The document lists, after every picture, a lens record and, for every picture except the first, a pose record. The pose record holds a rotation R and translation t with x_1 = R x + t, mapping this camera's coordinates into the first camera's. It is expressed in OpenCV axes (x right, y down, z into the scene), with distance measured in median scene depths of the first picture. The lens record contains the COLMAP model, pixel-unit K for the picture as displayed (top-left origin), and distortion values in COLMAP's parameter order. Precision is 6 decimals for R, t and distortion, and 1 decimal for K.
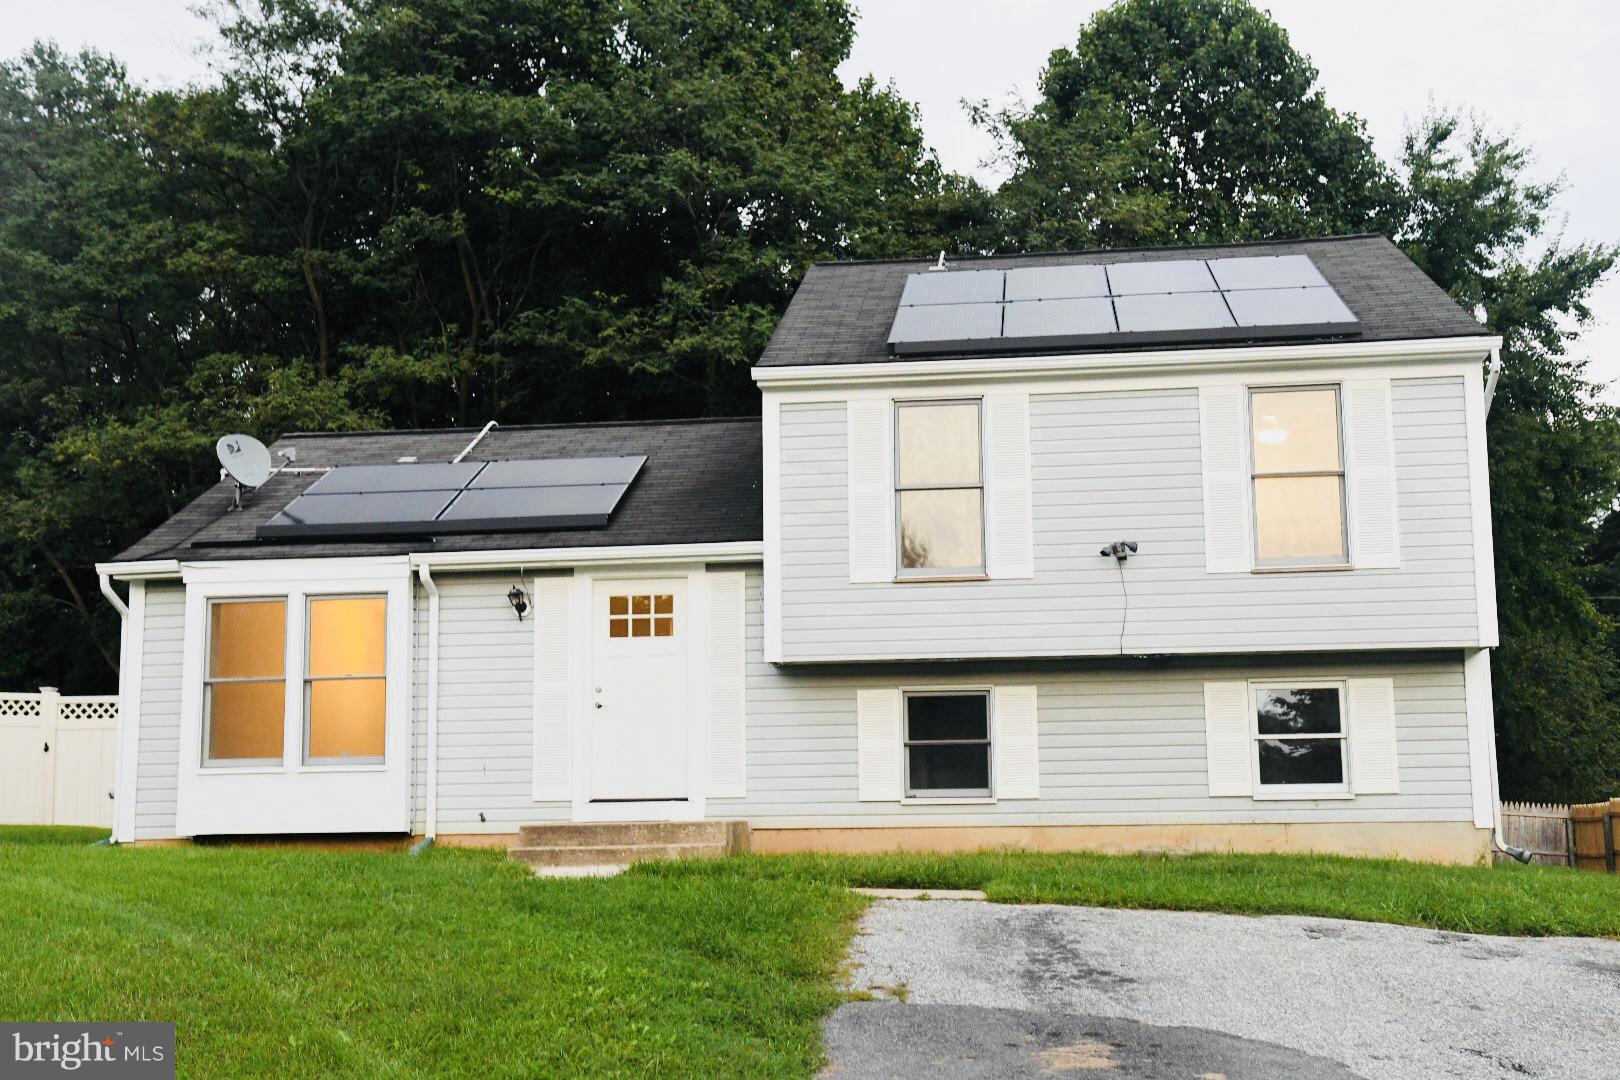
lens RADIAL K [[1946.9, 0, 810.0], [0, 1946.9, 540.0], [0, 0, 1]] dist [0.017217, 0.003525]
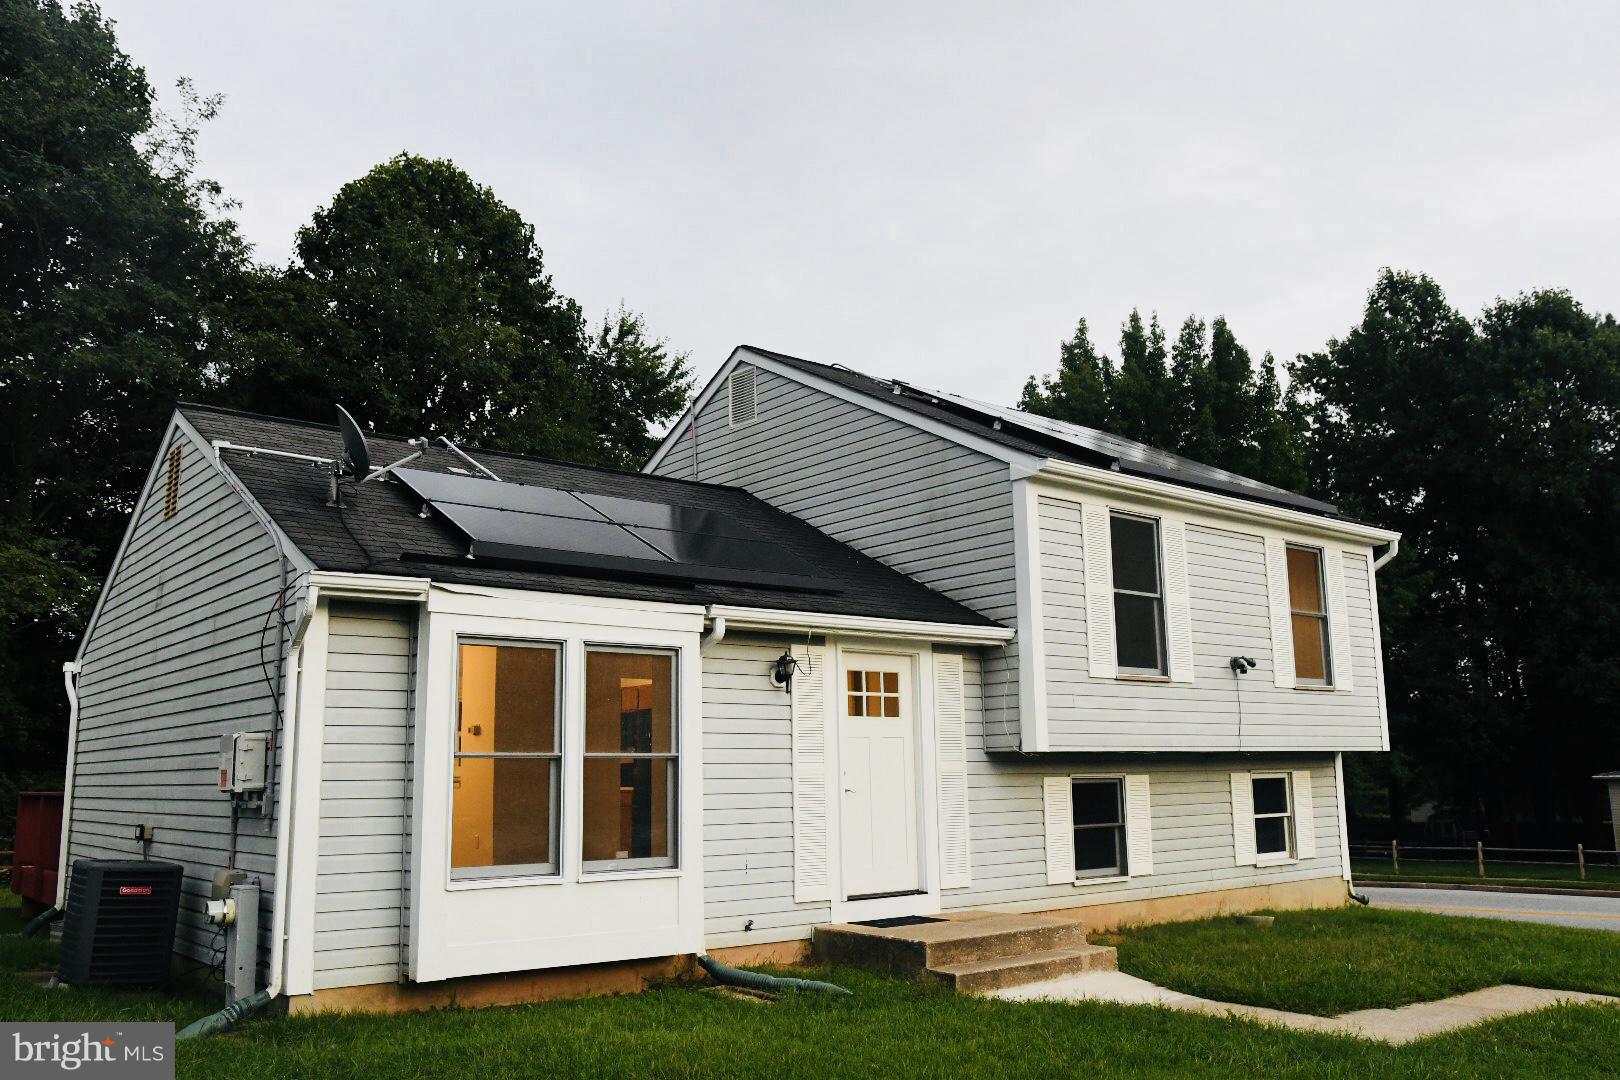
lens RADIAL K [[1324.3, 0, 810.0], [0, 1324.3, 540.0], [0, 0, 1]] dist [-0.042305, -0.002271]
pose [[0.691874, 0.130466, 0.710133, -0.572866], [-0.098013, 0.991406, -0.086649, 0.024146], [-0.715335, -0.009652, 0.698715, 0.584295]]
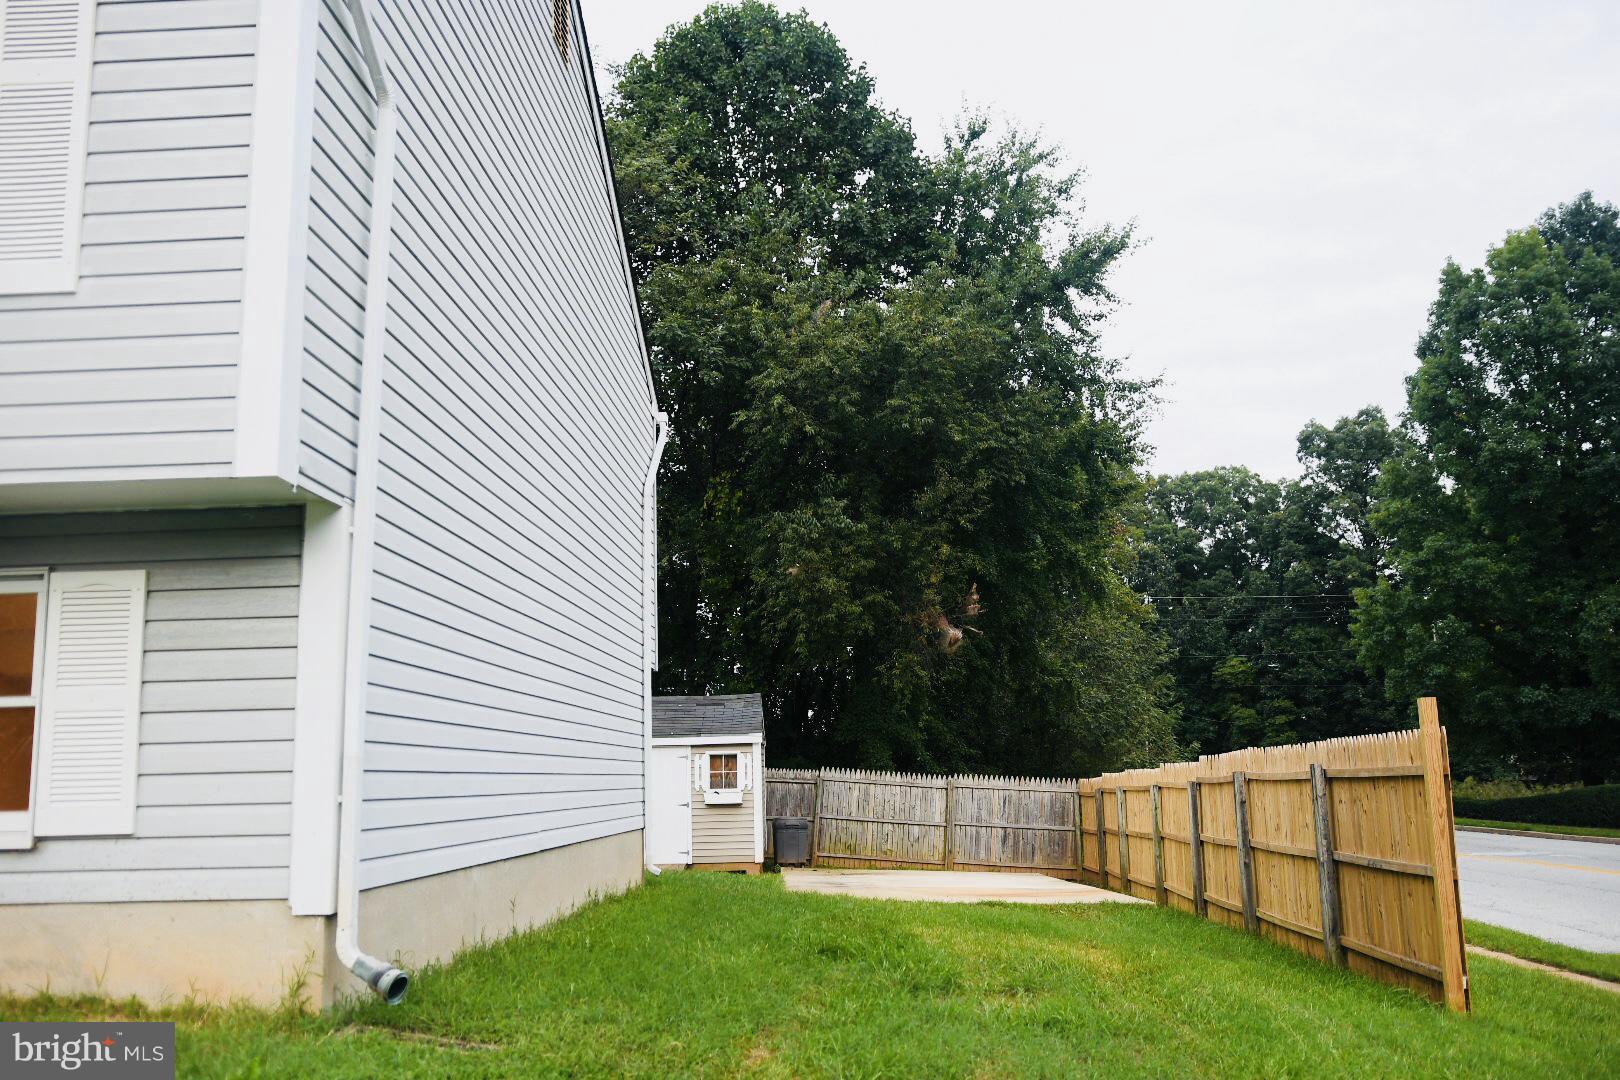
lens RADIAL K [[1405.4, 0, 810.0], [0, 1405.4, 540.0], [0, 0, 1]] dist [-0.081546, 0.000812]
pose [[0.996129, -0.008135, 0.087527, 0.400327], [0.010552, 0.999574, -0.027193, 0.070441], [-0.087268, 0.028012, 0.995791, 0.645533]]
